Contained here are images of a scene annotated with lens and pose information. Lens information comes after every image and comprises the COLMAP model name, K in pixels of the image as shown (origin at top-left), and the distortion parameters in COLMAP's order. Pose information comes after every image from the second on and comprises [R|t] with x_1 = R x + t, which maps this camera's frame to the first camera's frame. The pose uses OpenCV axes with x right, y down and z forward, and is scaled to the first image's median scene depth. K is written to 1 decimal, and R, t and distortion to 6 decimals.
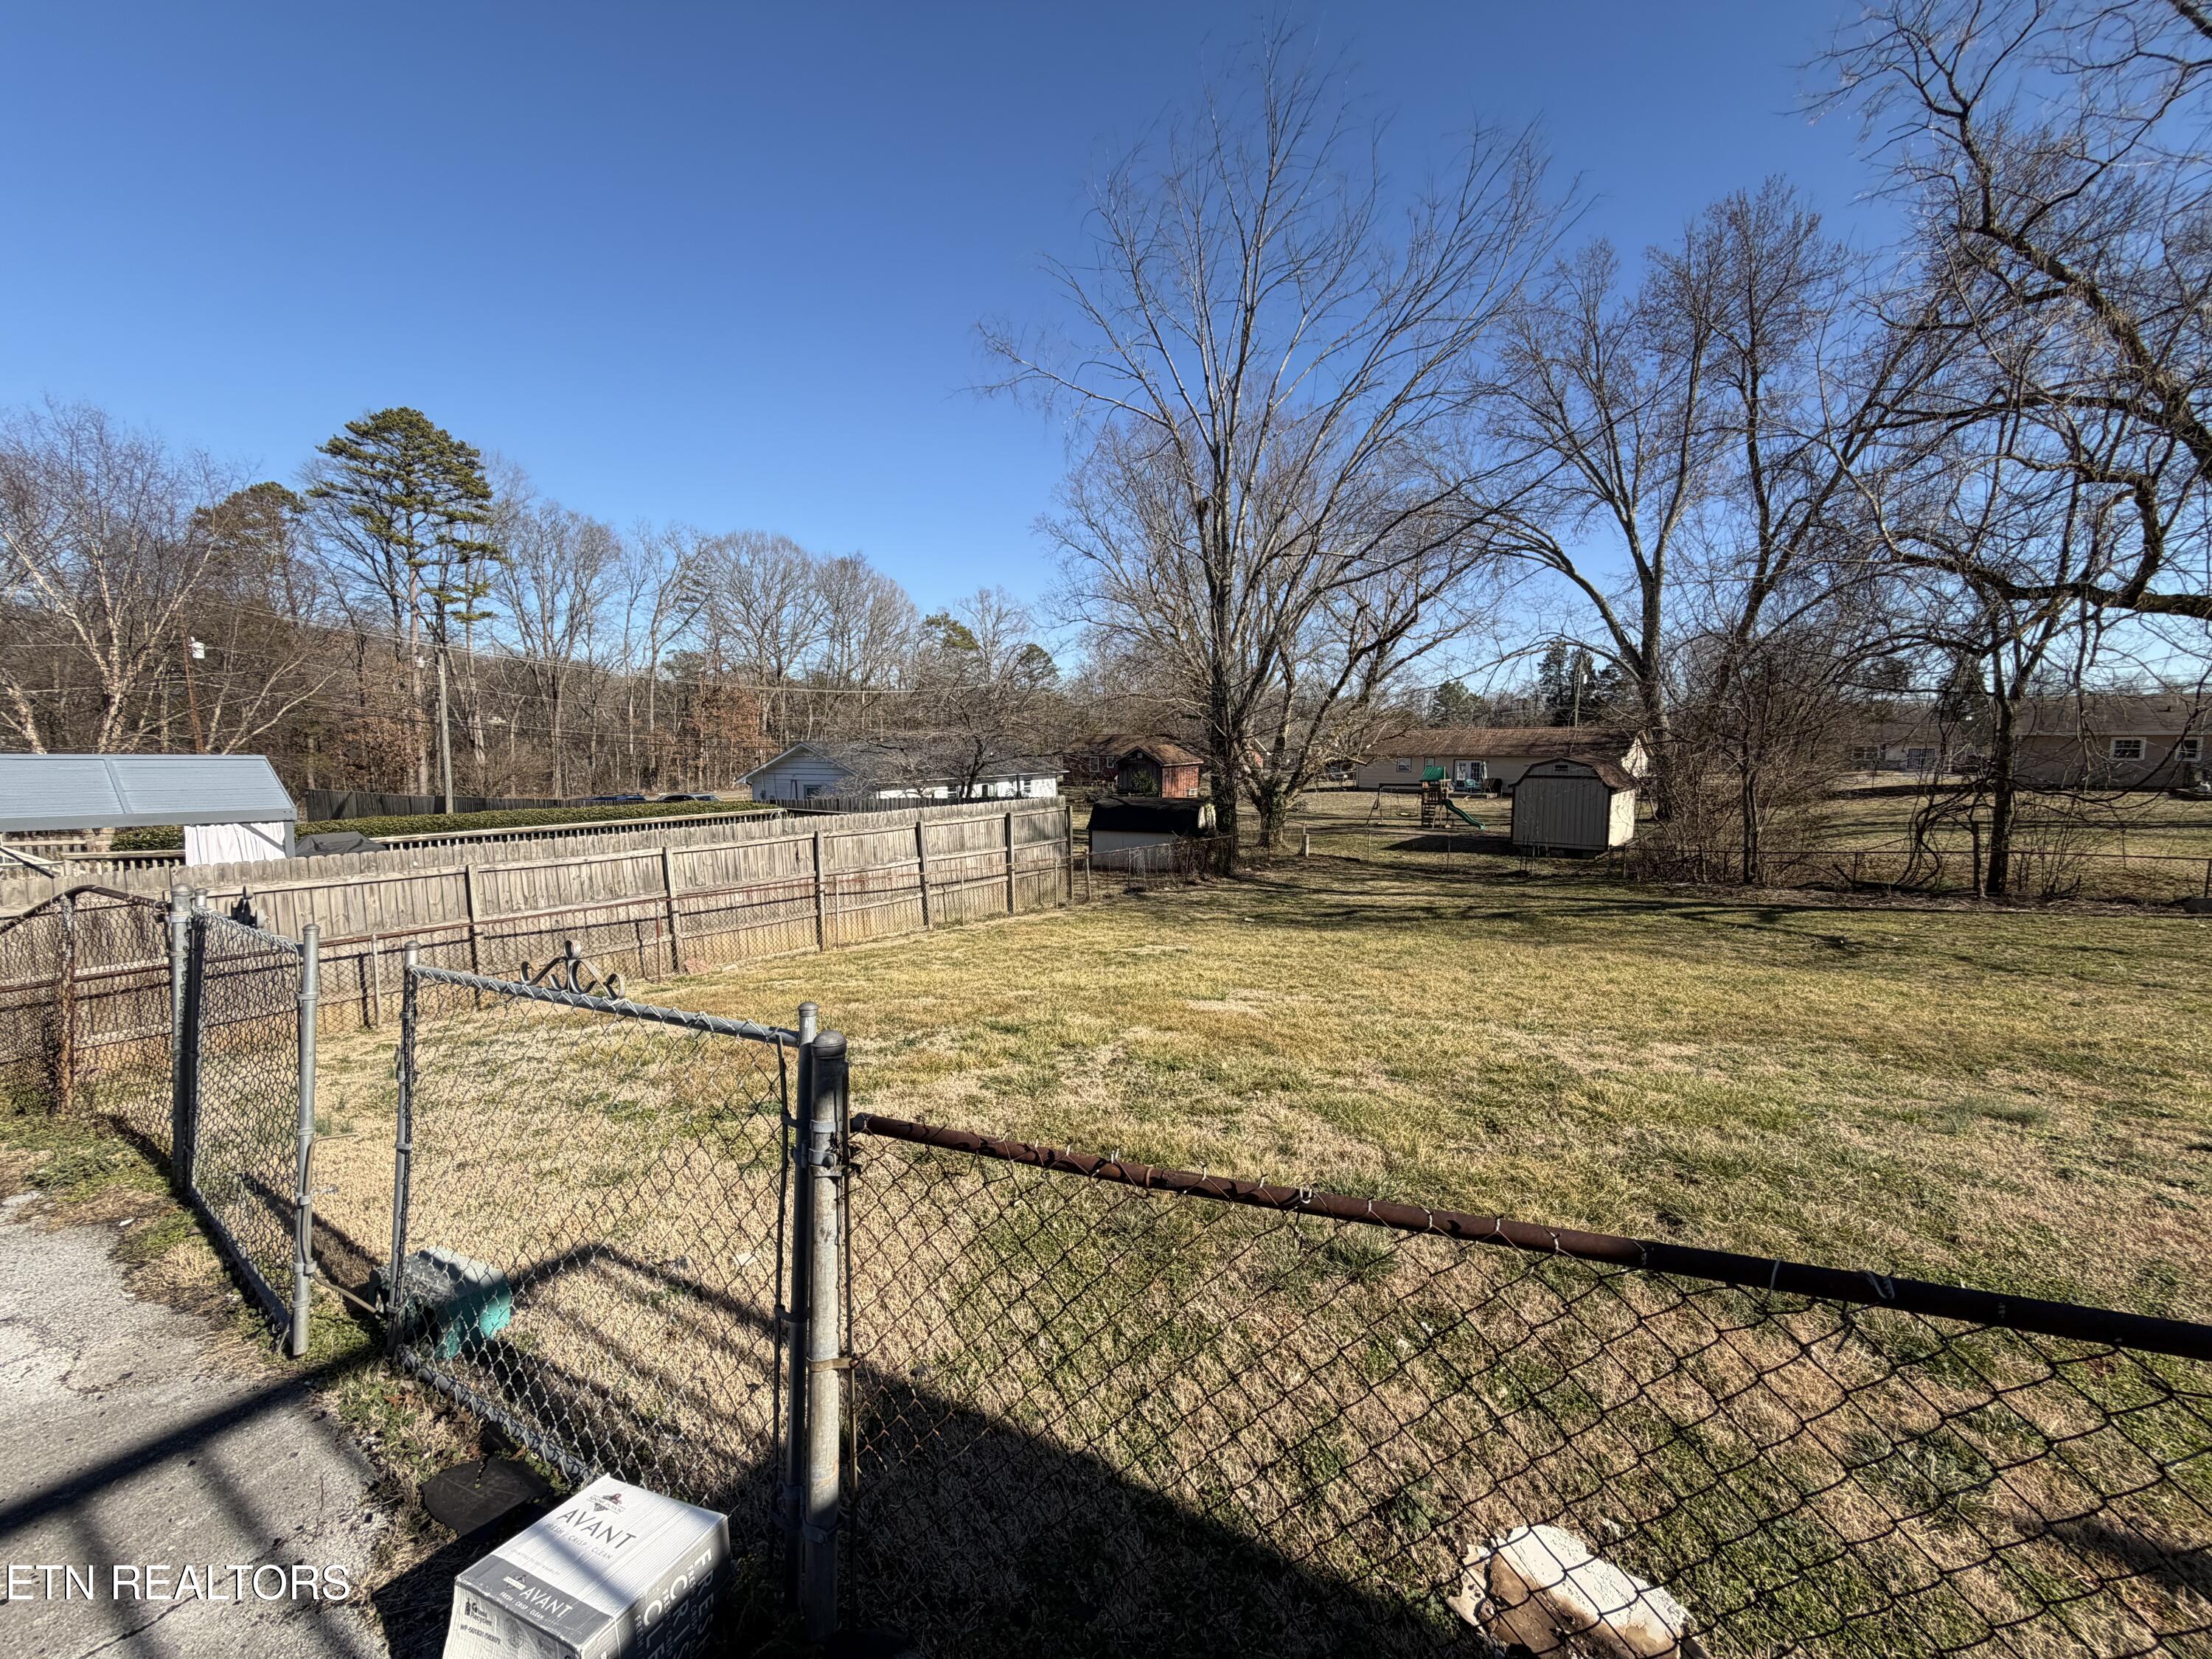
lens RADIAL K [[884.9, 0, 1102.0], [0, 884.9, 824.5], [0, 0, 1]] dist [0.001828, -0.000023]
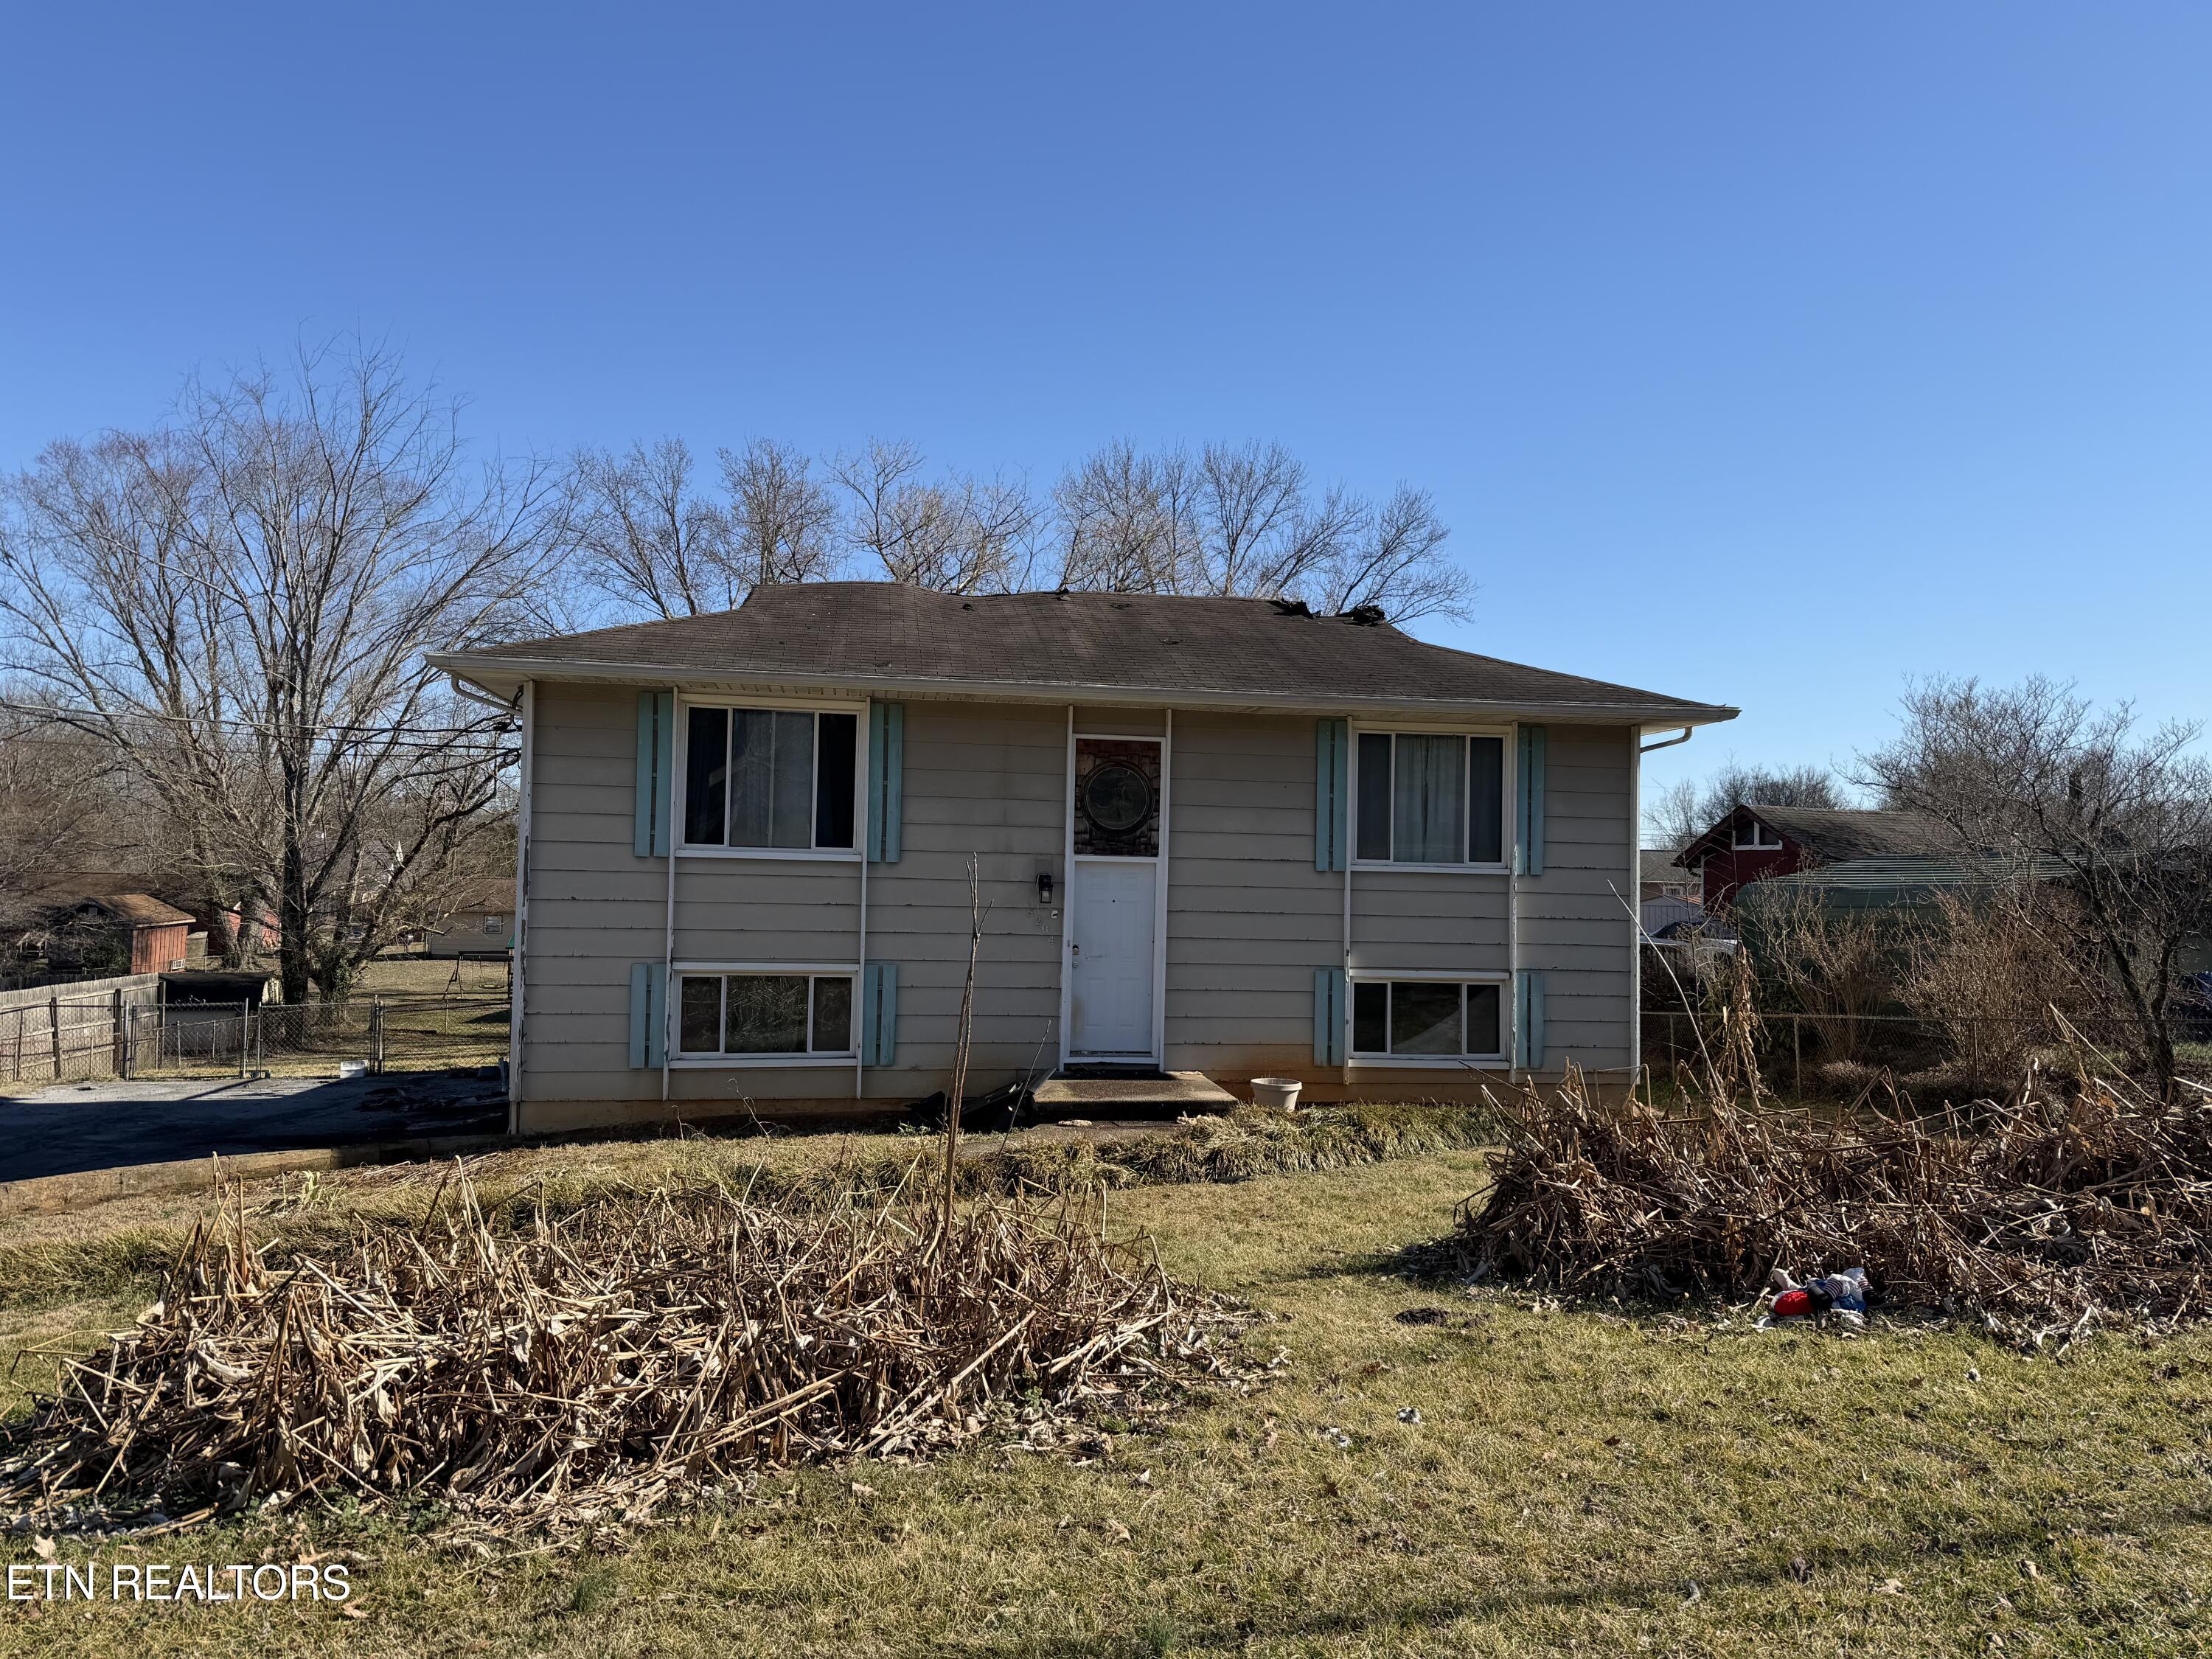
lens RADIAL K [[1541.4, 0, 1096.7], [0, 1541.4, 834.3], [0, 0, 1]] dist [0.033364, -0.014895]
pose [[0.771245, 0.039940, 0.635284, -0.242655], [0.032600, 0.994241, -0.102085, 0.020128], [-0.635703, 0.099443, 0.765502, -0.795346]]
